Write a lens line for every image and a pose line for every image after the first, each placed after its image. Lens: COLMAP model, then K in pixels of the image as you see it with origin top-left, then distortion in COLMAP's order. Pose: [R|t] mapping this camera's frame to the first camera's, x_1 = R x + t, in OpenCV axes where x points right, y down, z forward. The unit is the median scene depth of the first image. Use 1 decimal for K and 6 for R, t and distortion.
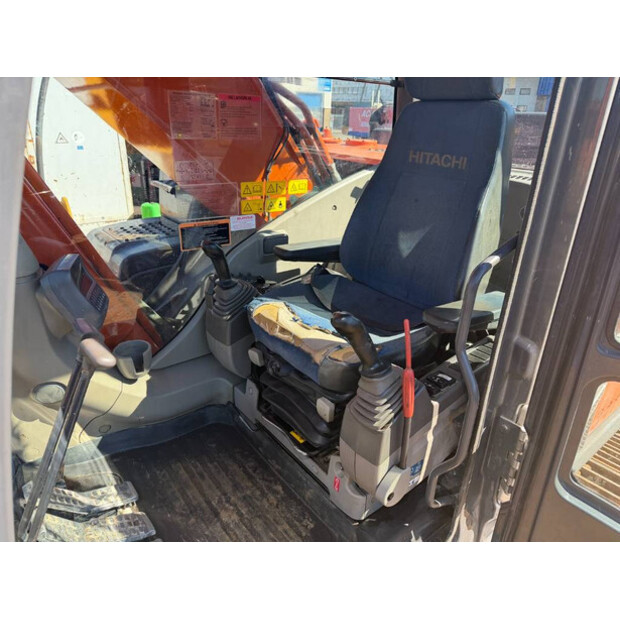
lens RADIAL K [[432.1, 0, 310.0], [0, 432.1, 310.0], [0, 0, 1]] dist [0.097721, -0.130837]
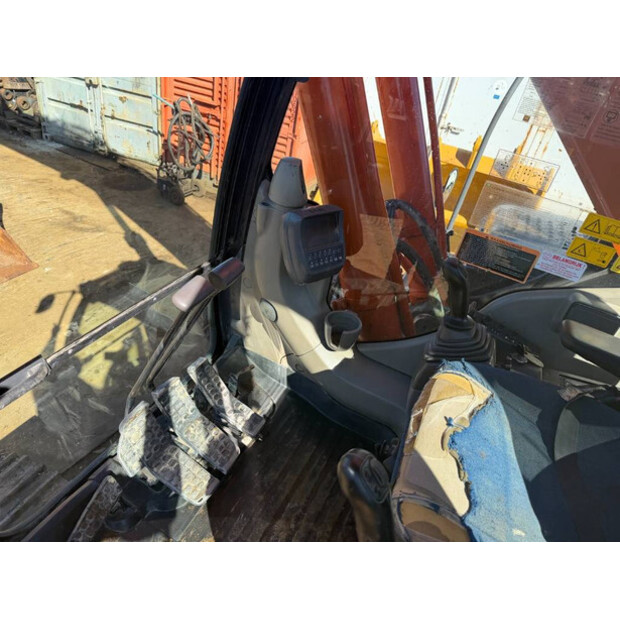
lens RADIAL K [[432.1, 0, 310.0], [0, 432.1, 310.0], [0, 0, 1]] dist [0.097721, -0.130837]
pose [[0.452833, 0.548092, -0.703234, 0.221770], [-0.502740, 0.808355, 0.306293, -0.192930], [0.736339, 0.214844, 0.641597, 0.359183]]
